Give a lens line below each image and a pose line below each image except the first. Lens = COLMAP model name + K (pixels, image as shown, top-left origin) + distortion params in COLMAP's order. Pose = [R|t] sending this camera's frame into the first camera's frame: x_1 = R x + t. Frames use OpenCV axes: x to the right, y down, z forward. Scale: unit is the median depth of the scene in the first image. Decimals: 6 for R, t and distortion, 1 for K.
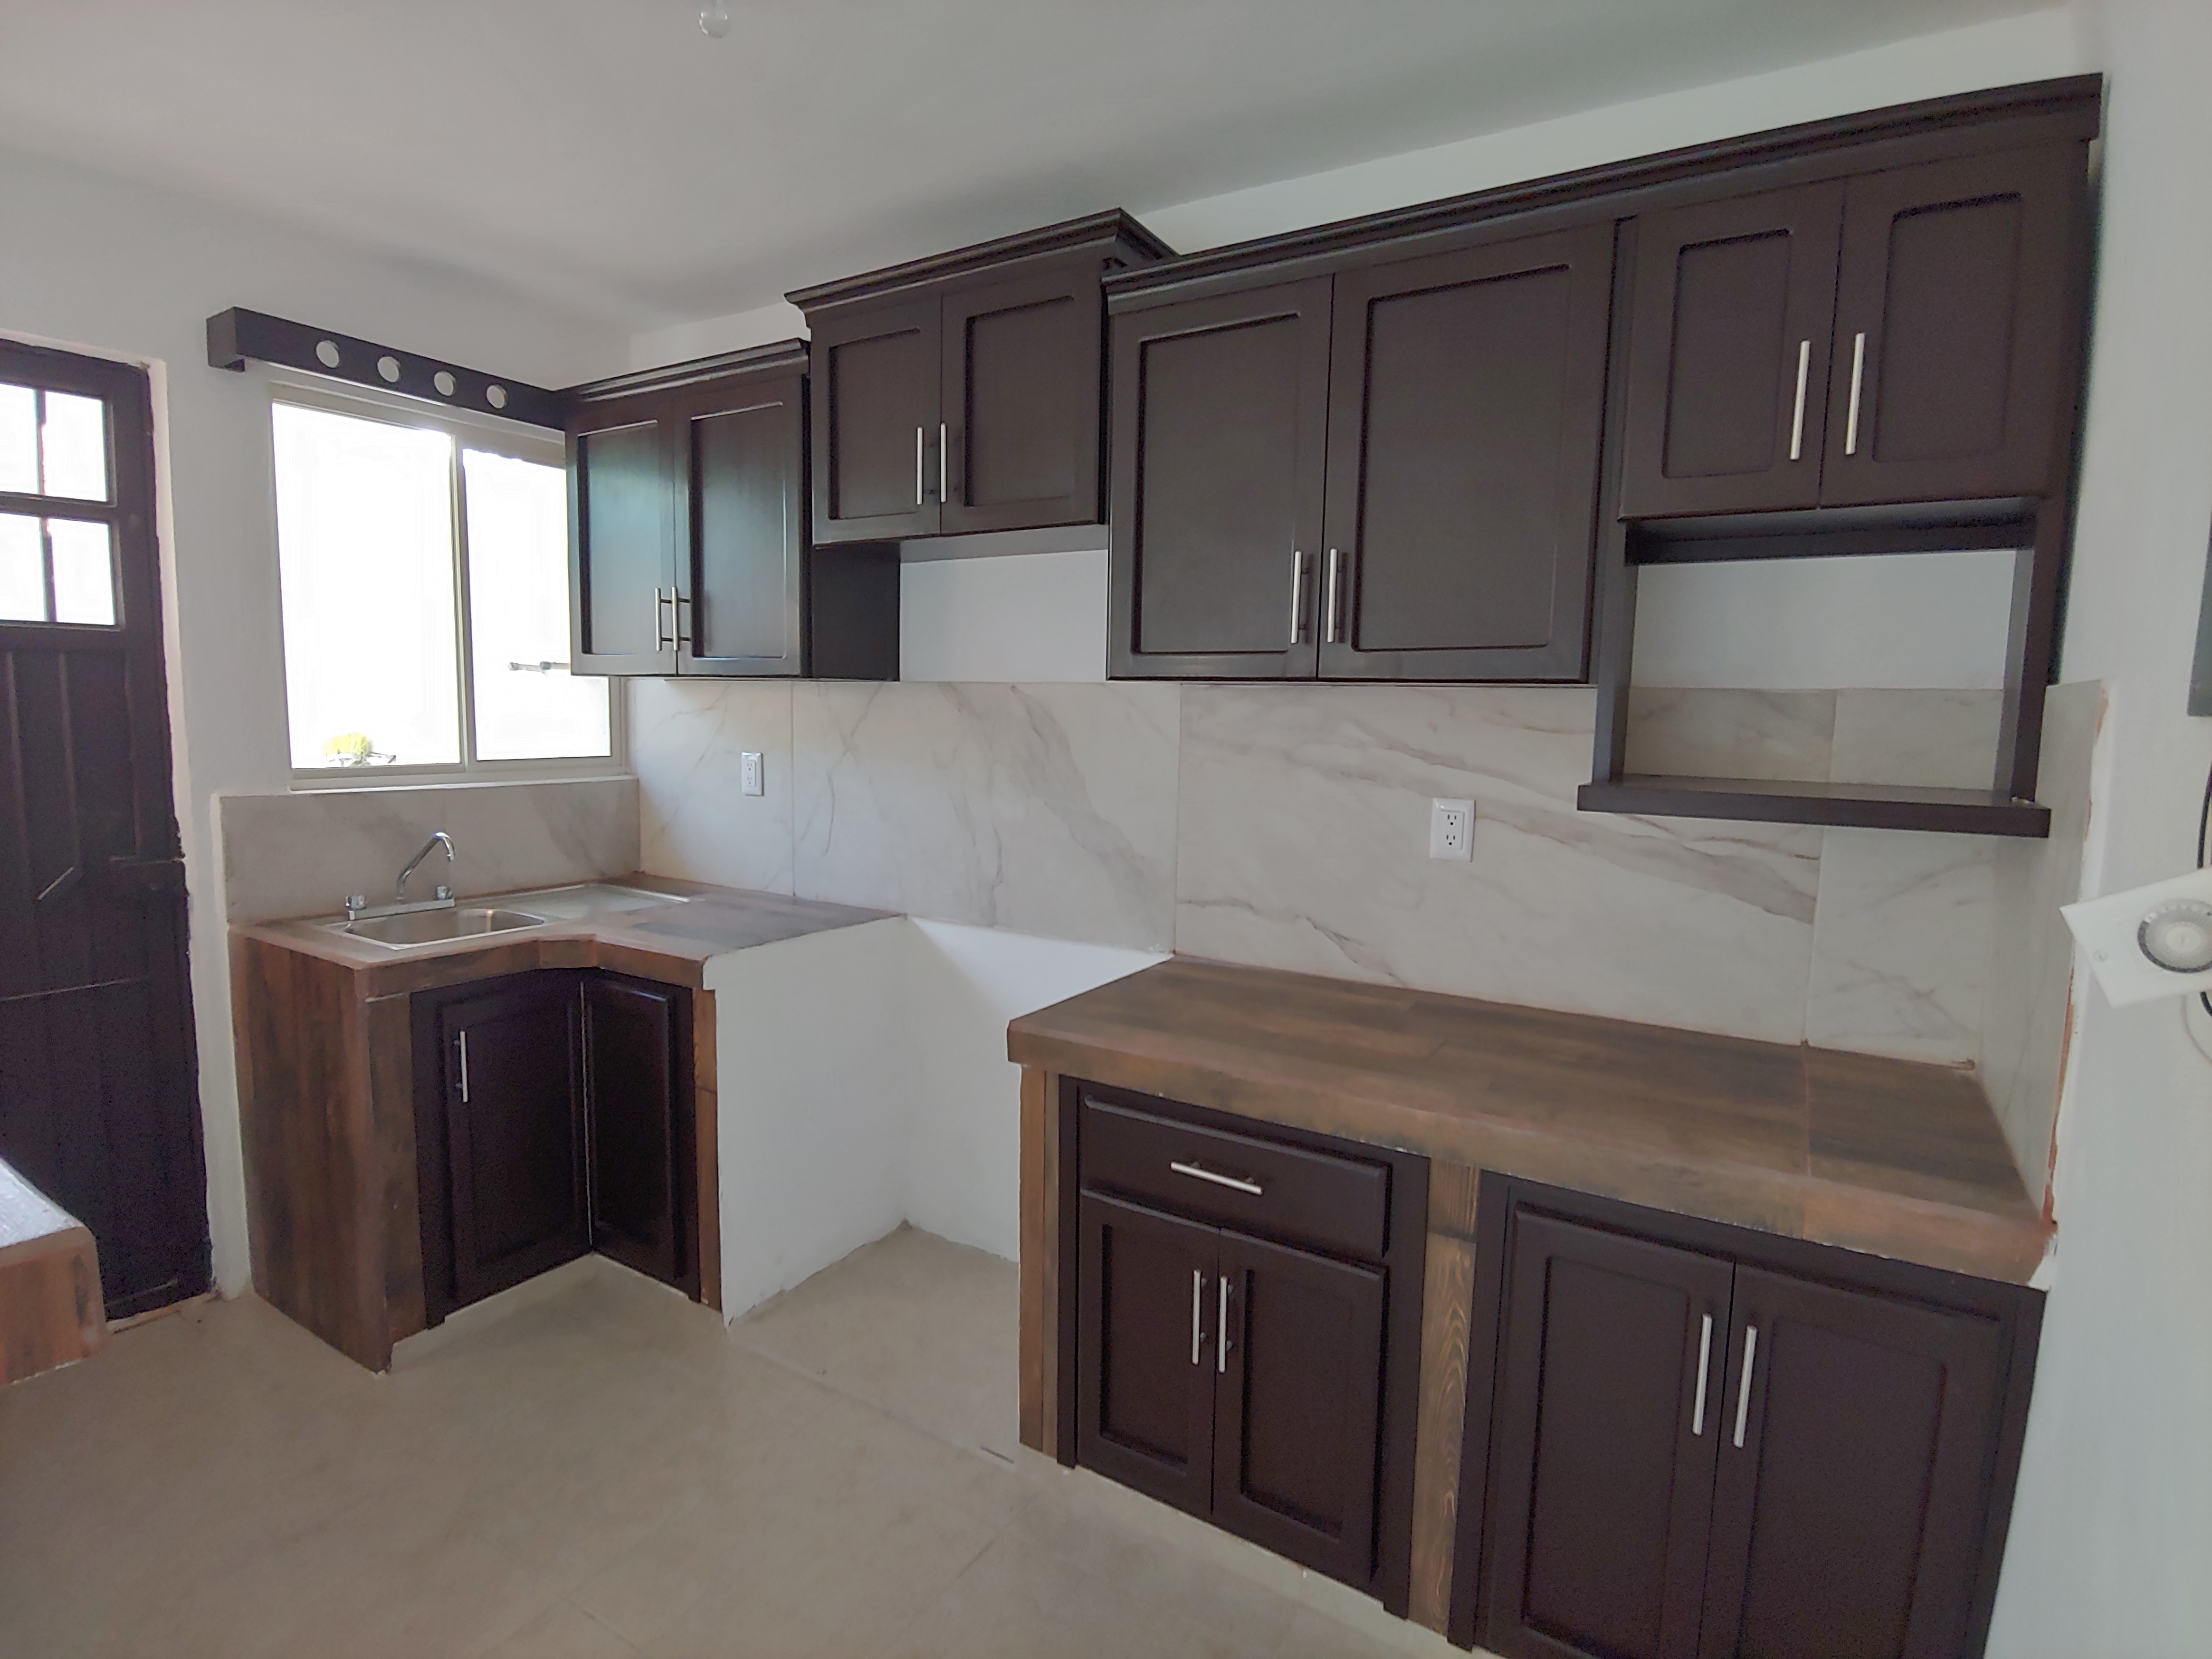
lens RADIAL K [[1130.3, 0, 1103.3], [0, 1130.3, 838.9], [0, 0, 1]] dist [-0.015029, -0.000237]
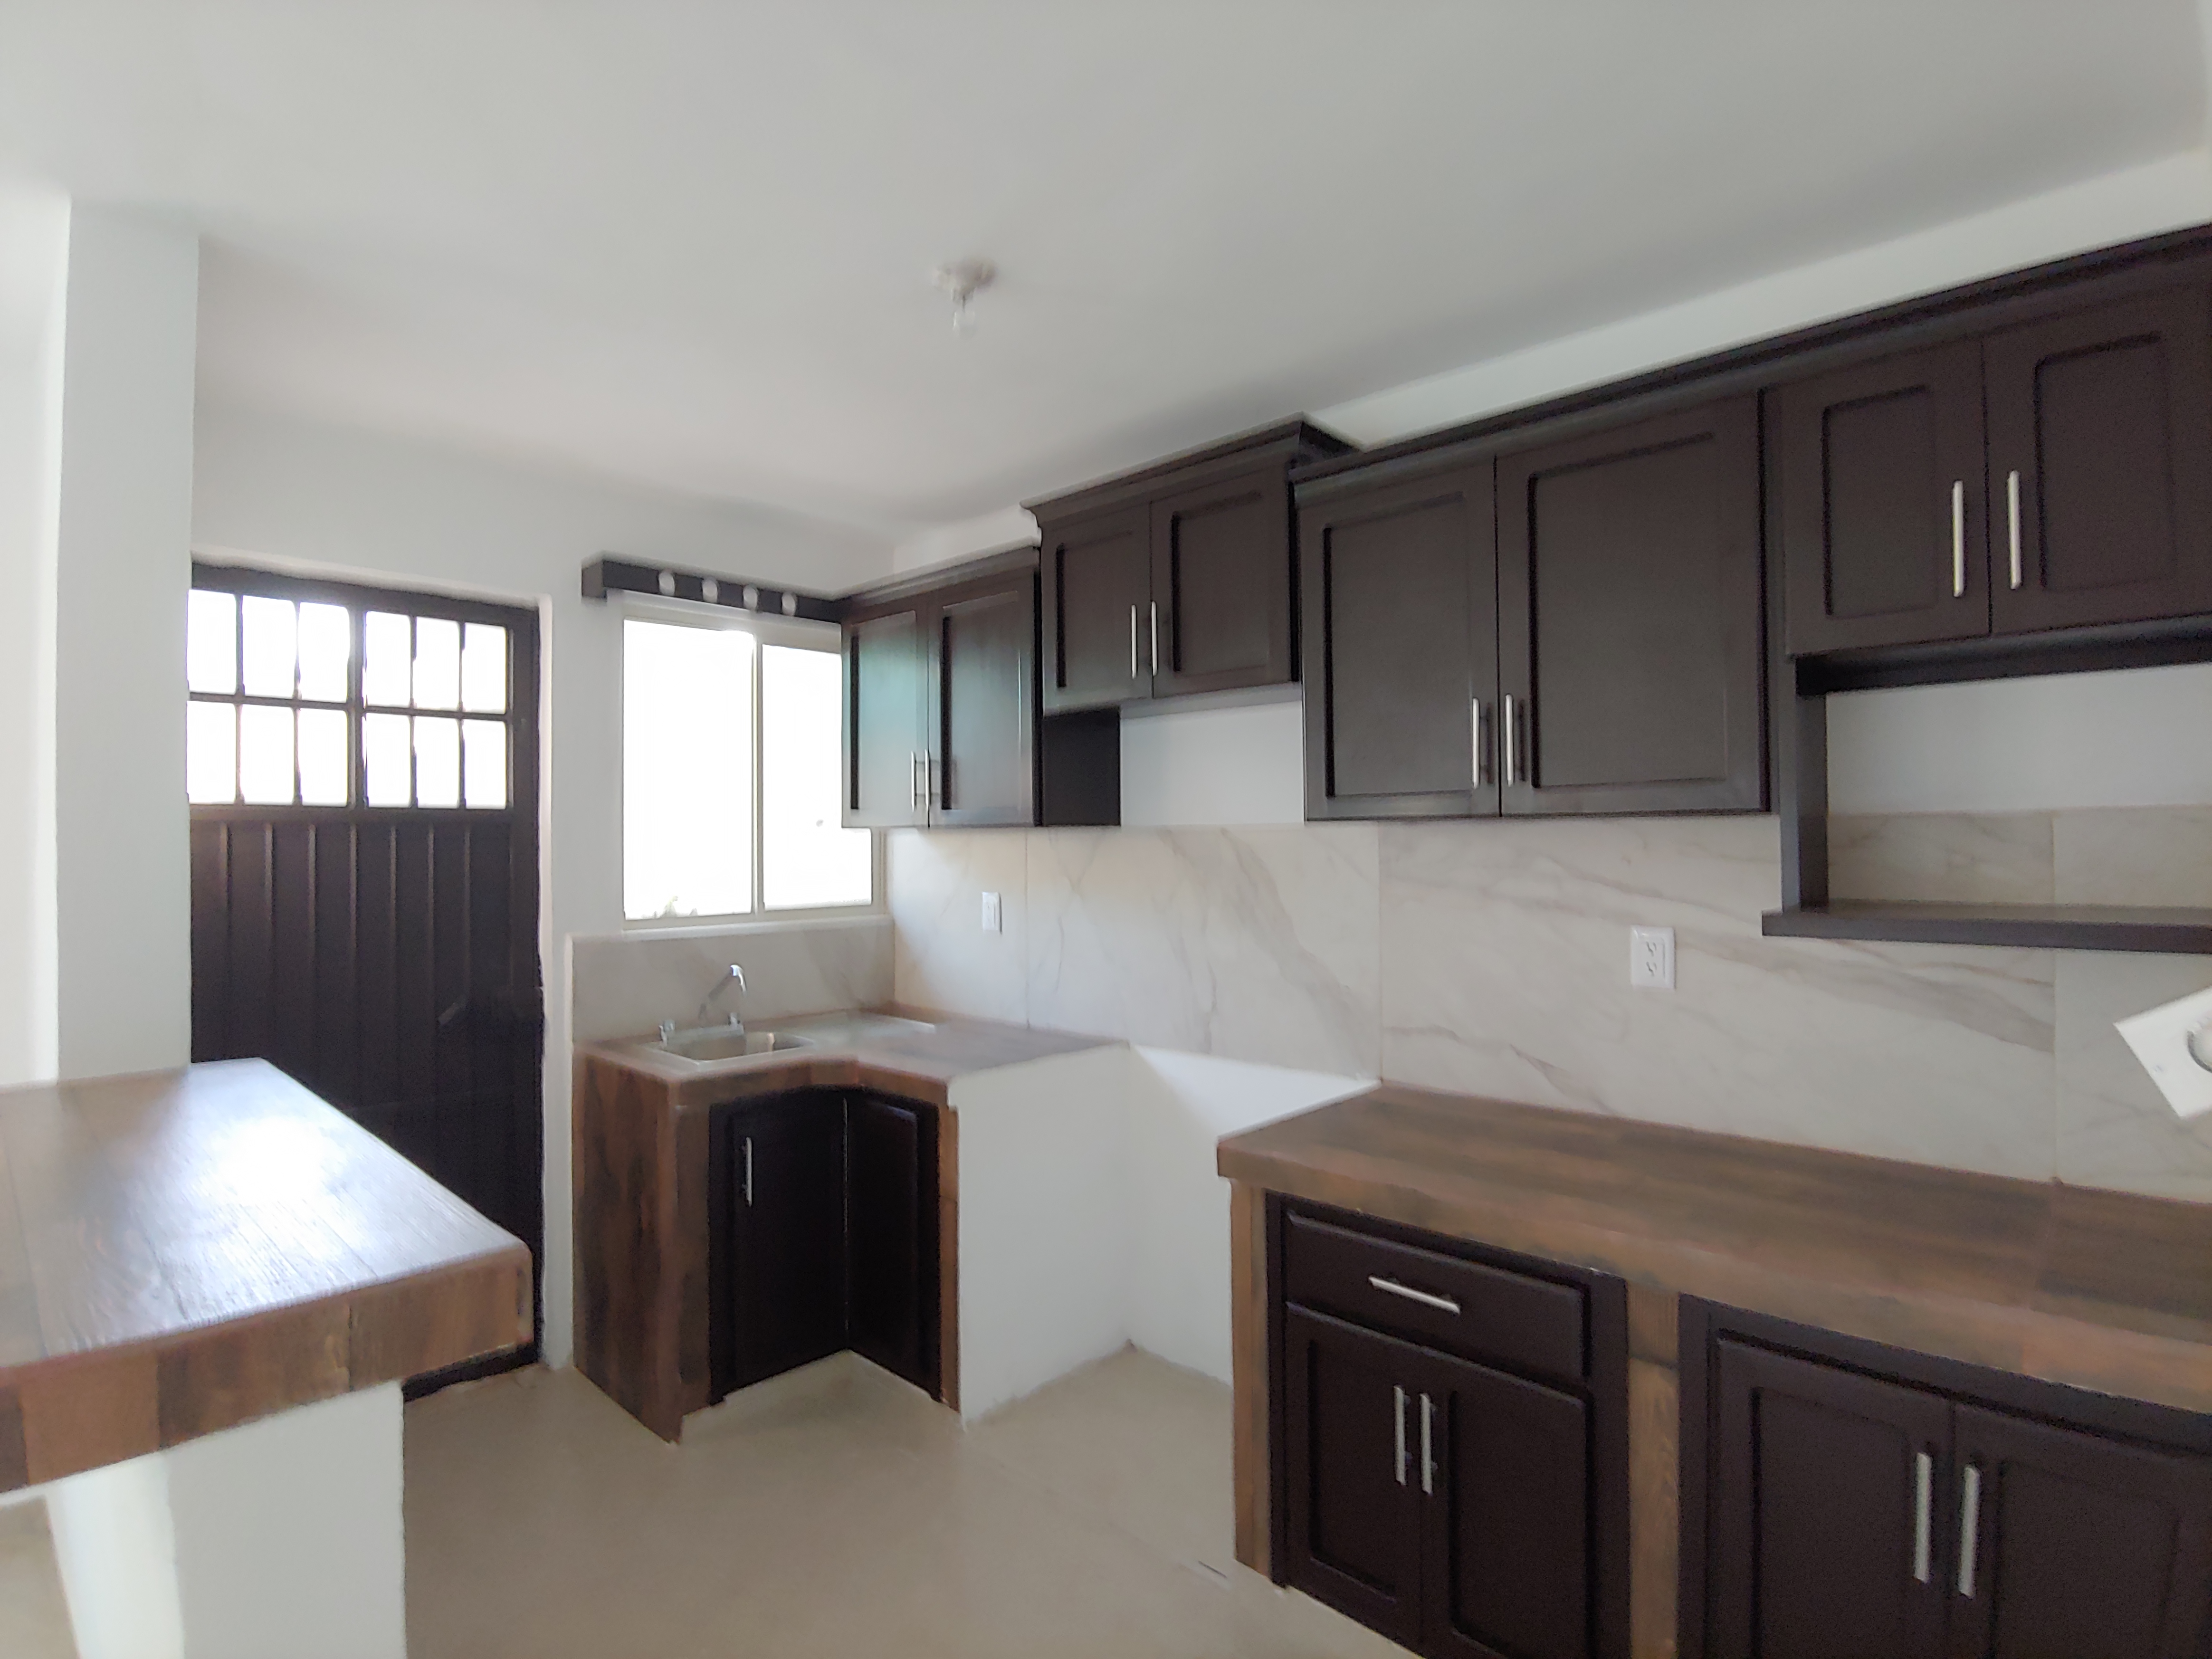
lens RADIAL K [[1130.3, 0, 1103.3], [0, 1130.3, 838.9], [0, 0, 1]] dist [-0.015029, -0.000237]
pose [[0.979234, -0.027848, -0.200812, 0.032741], [0.003548, 0.992723, -0.120365, 0.005344], [0.202703, 0.117153, 0.972207, -0.100382]]
